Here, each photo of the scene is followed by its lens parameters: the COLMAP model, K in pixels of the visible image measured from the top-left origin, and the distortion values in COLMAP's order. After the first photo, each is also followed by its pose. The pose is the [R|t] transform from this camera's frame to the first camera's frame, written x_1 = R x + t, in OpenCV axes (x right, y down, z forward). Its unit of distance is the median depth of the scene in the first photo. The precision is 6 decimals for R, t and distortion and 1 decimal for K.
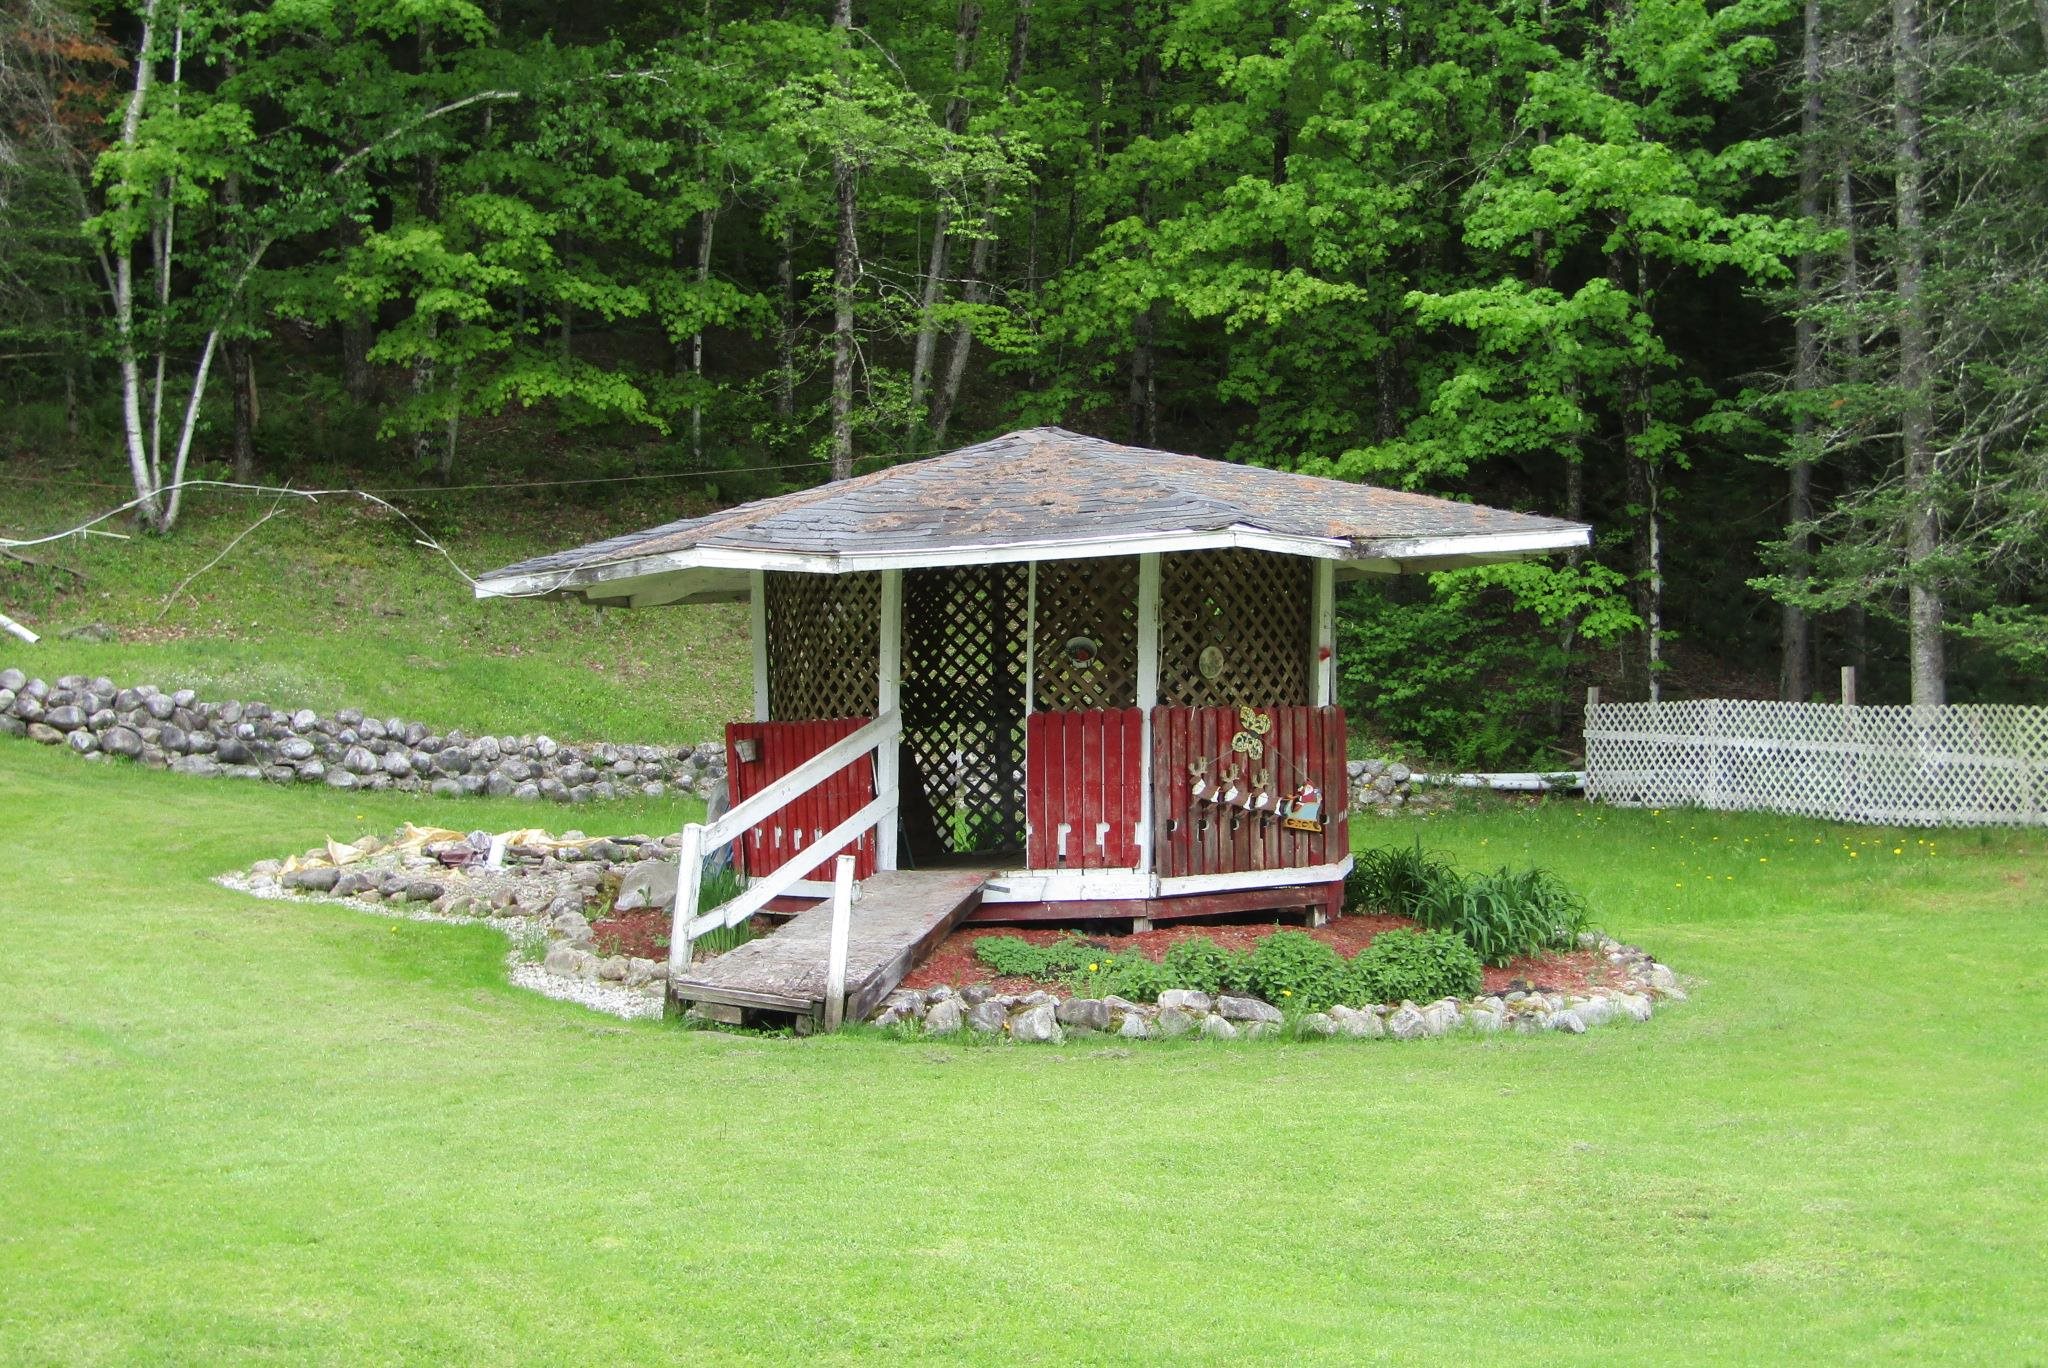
lens RADIAL K [[2858.5, 0, 1023.1], [0, 2858.5, 691.5], [0, 0, 1]] dist [0.109651, 0.000000]
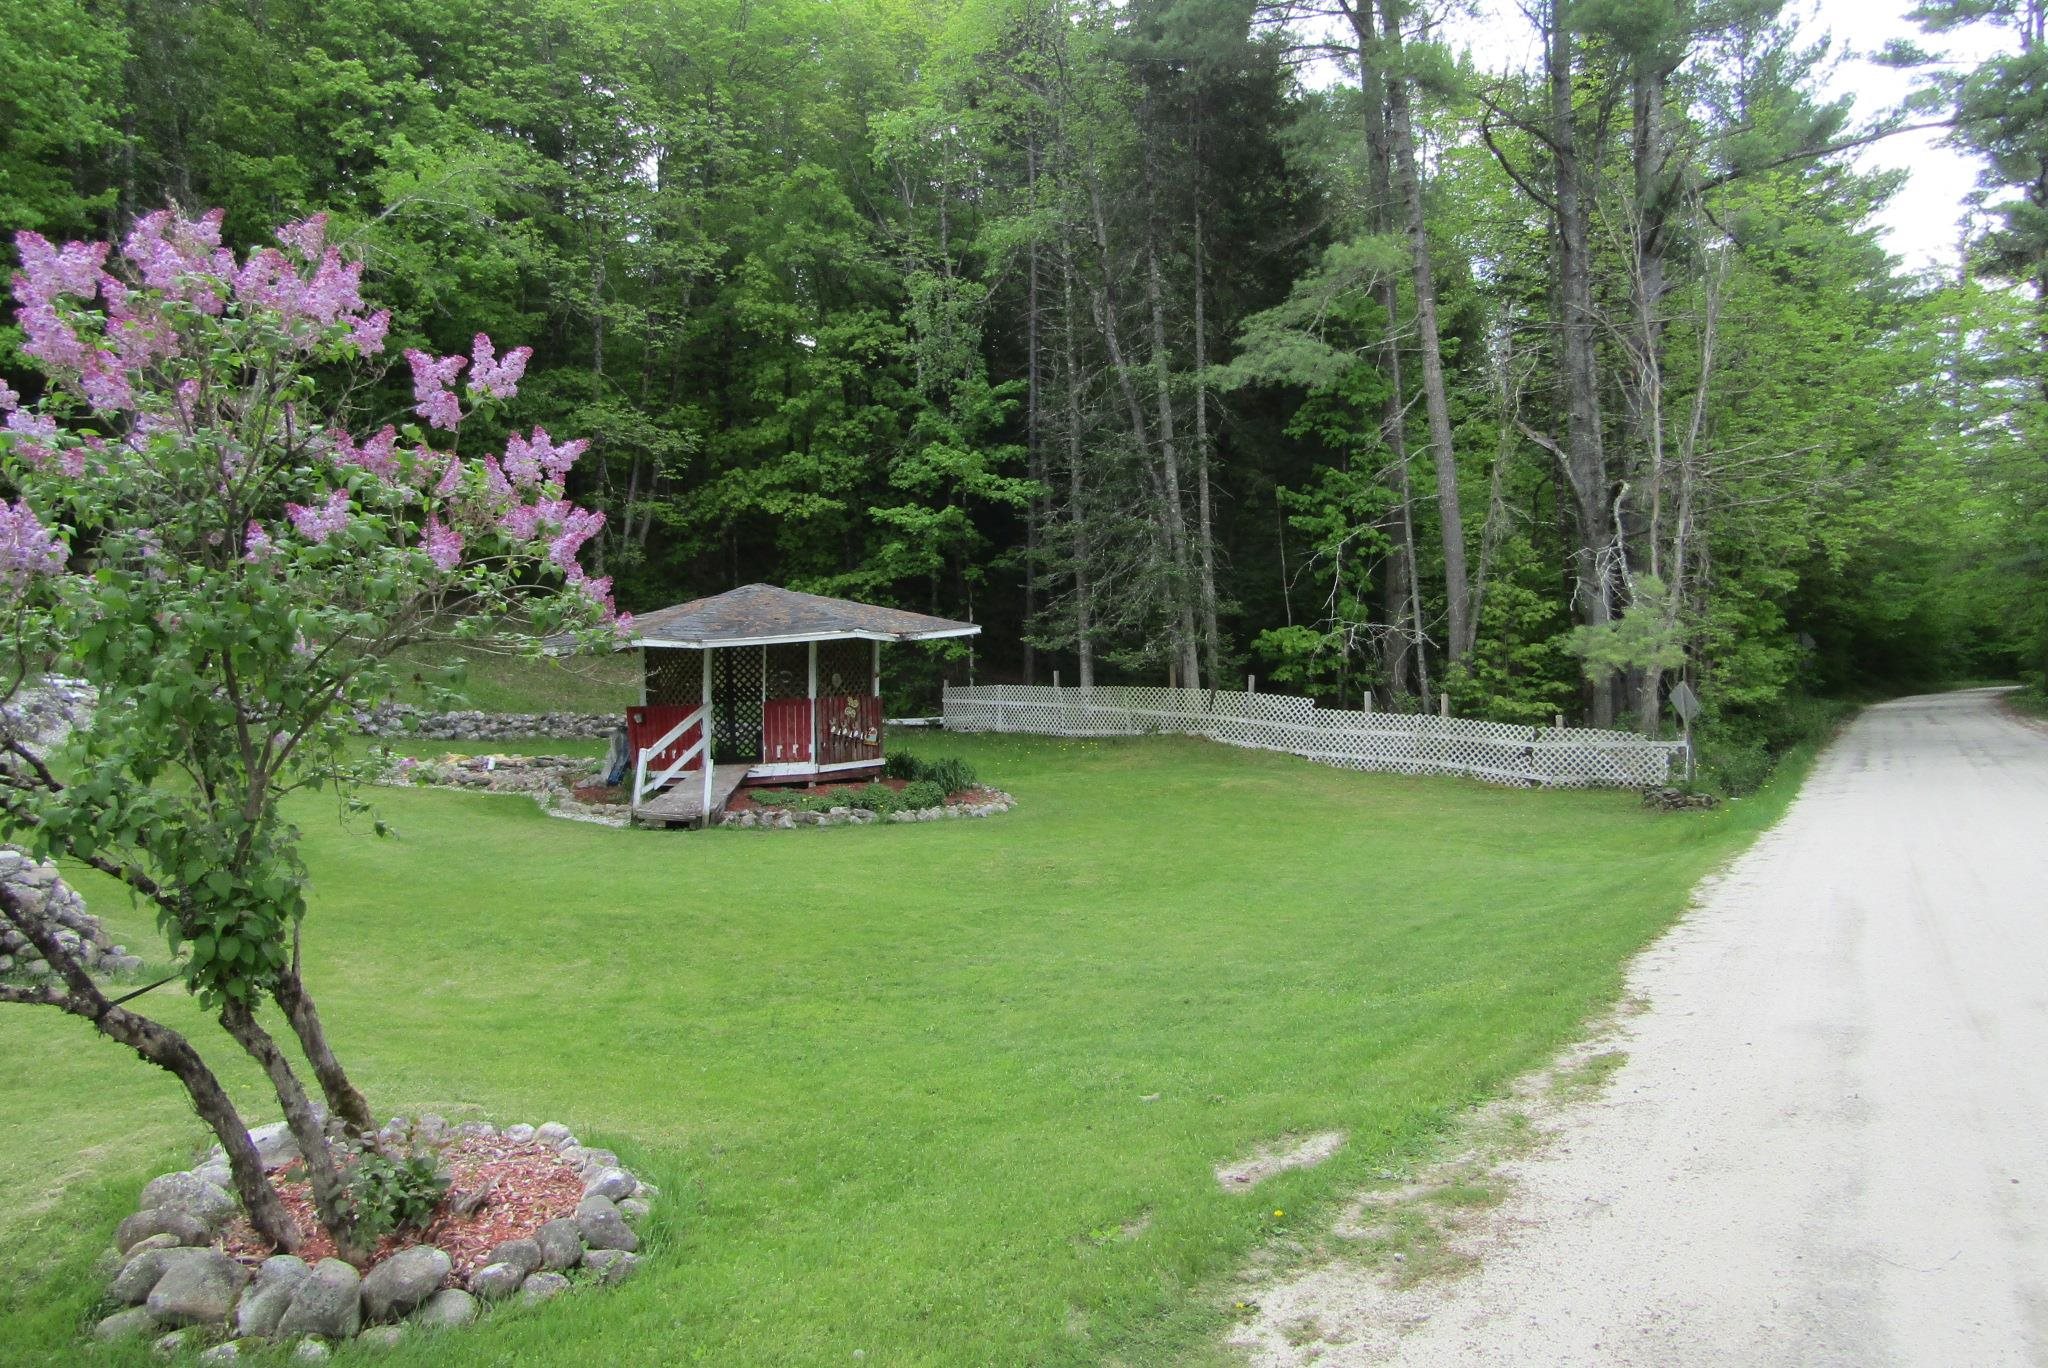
lens RADIAL K [[1418.6, 0, 1023.9], [0, 1418.6, 680.8], [0, 0, 1]] dist [-0.005279, -0.000627]
pose [[0.963180, -0.013663, 0.268509, -0.059883], [0.012807, 0.999906, 0.004940, -0.007221], [-0.268551, -0.001319, 0.963265, -0.136492]]
